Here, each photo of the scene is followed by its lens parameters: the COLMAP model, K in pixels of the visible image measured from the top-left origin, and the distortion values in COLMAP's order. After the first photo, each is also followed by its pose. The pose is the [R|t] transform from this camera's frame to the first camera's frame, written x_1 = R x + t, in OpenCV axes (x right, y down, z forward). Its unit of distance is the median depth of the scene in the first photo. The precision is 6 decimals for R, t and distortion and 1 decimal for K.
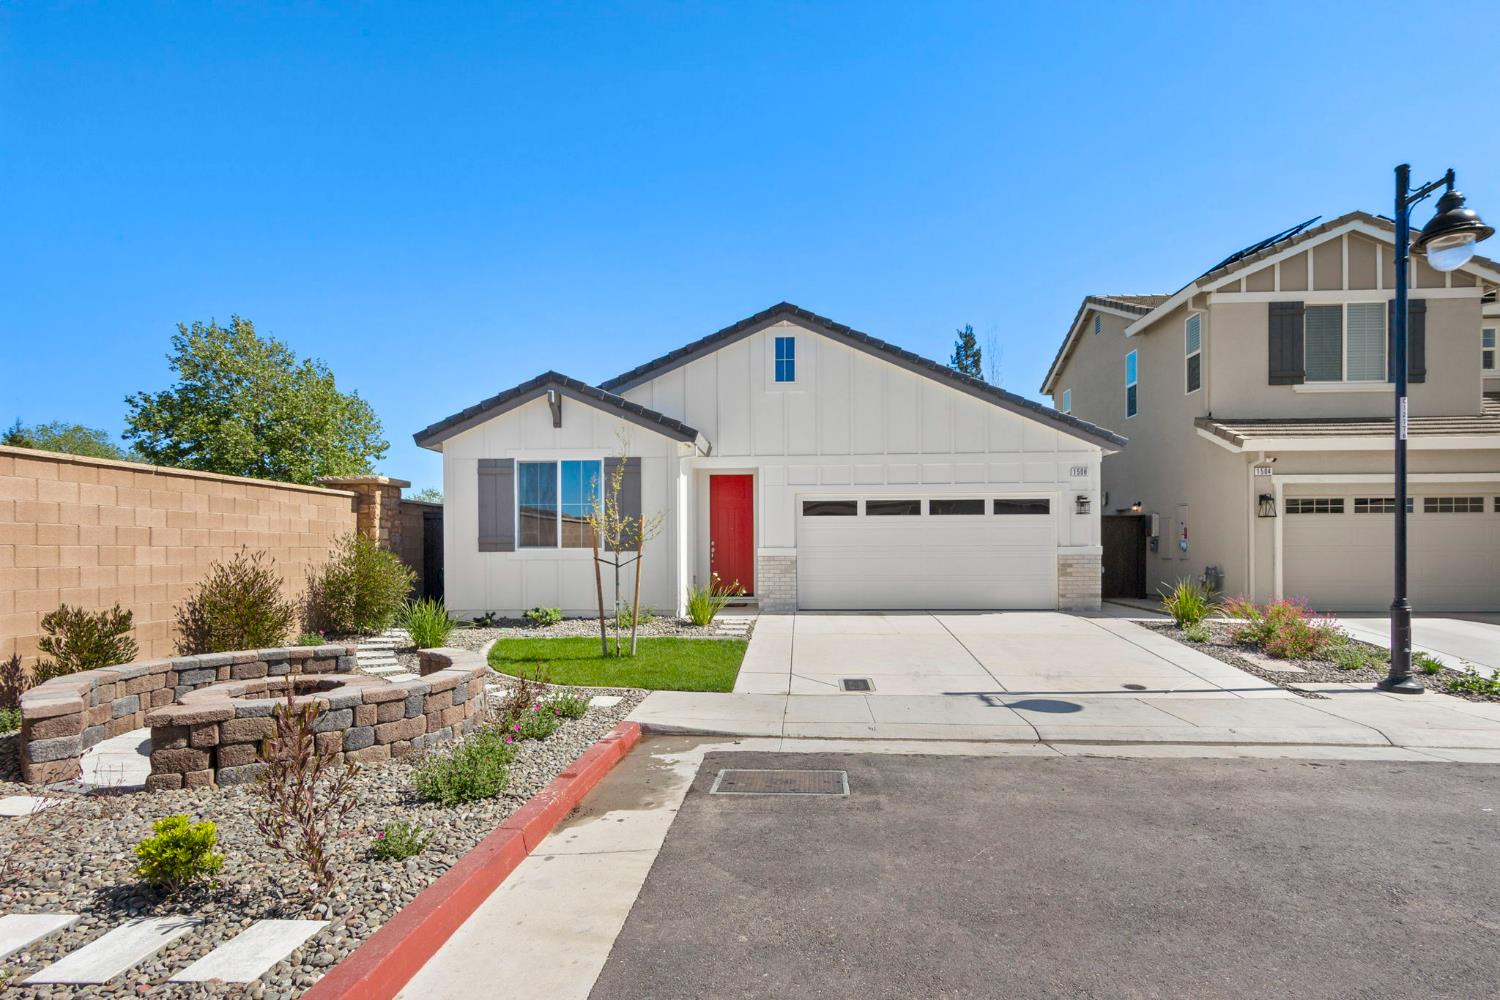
lens RADIAL K [[731.9, 0, 718.6], [0, 731.9, 554.0], [0, 0, 1]] dist [-0.000018, 0.000305]
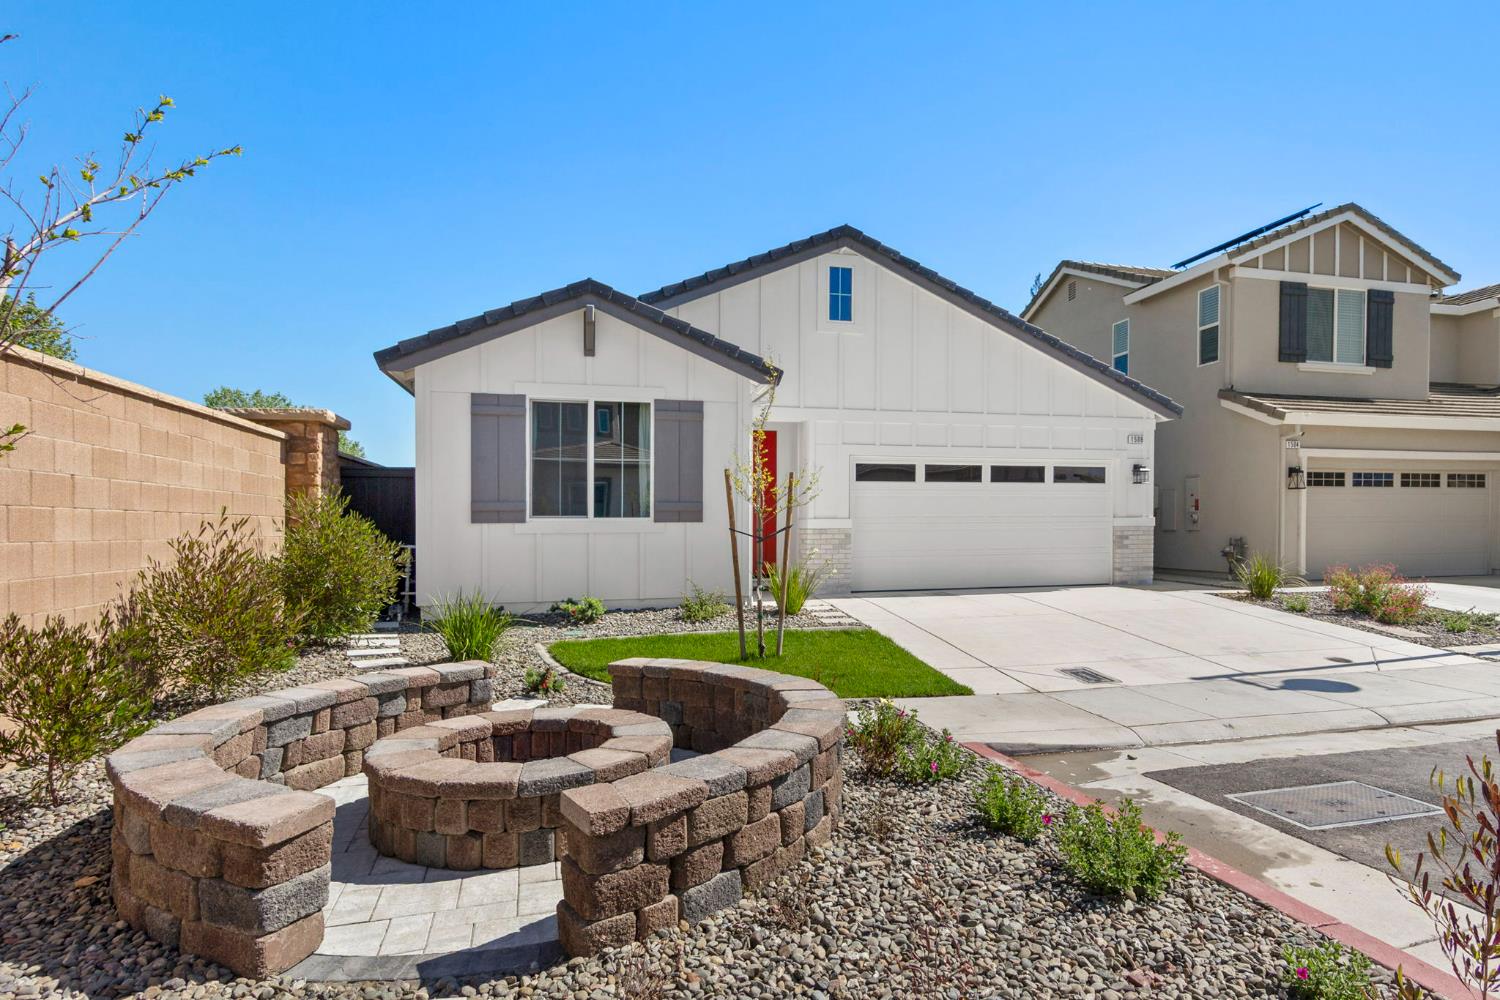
lens RADIAL K [[814.4, 0, 776.5], [0, 814.4, 542.4], [0, 0, 1]] dist [0.001003, -0.000106]
pose [[0.945384, -0.007713, 0.325868, -0.322687], [0.002663, 0.999869, 0.015942, 0.004870], [-0.325949, -0.014203, 0.945281, 0.152438]]
